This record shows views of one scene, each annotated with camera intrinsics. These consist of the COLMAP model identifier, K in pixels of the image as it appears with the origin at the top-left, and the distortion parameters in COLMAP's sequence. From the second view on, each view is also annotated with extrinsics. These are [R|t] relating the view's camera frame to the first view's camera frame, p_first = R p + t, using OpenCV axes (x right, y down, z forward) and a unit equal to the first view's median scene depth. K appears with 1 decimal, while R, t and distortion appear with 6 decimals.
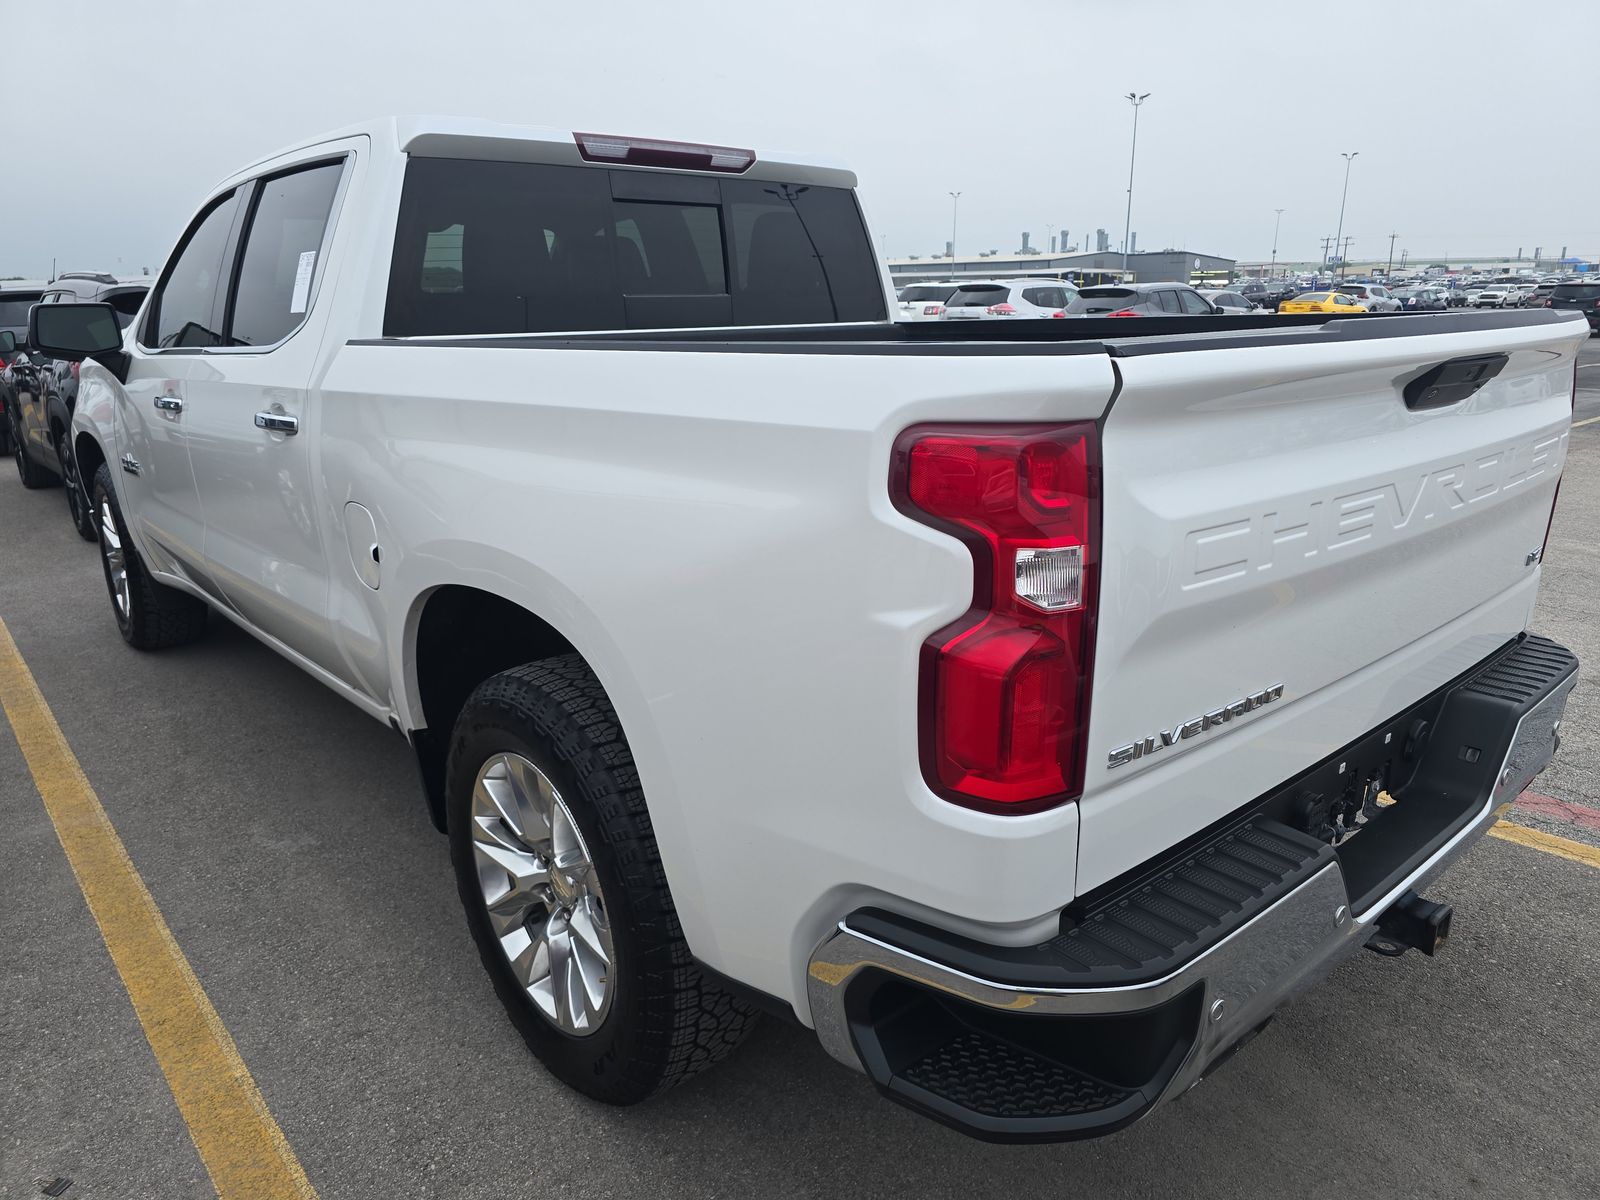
lens RADIAL K [[1095.0, 0, 766.3], [0, 1095.0, 632.8], [0, 0, 1]] dist [0.002798, -0.000068]
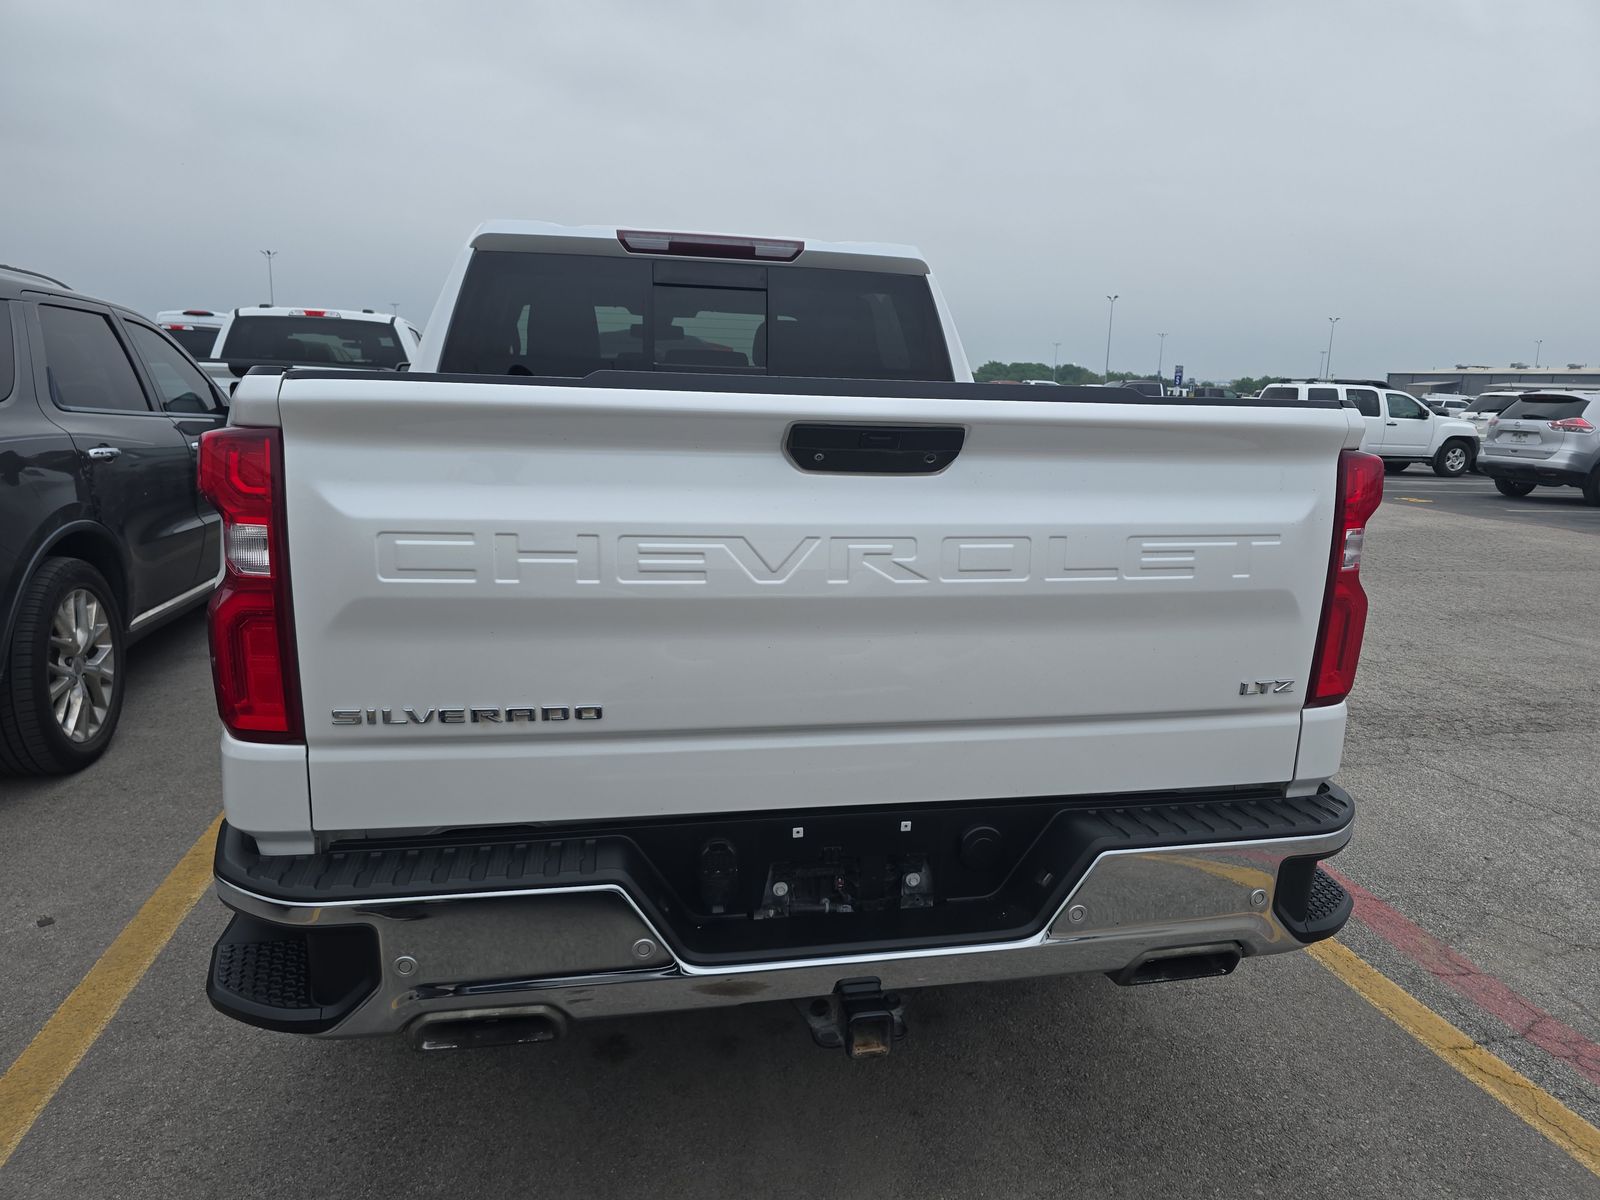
lens RADIAL K [[1080.1, 0, 800.0], [0, 1080.1, 600.0], [0, 0, 1]] dist [0.004522, 0.000184]
pose [[0.872479, 0.135404, -0.469517, 0.555776], [-0.184553, 0.980987, -0.060037, -0.013697], [0.452461, 0.139032, 0.880880, 0.074917]]
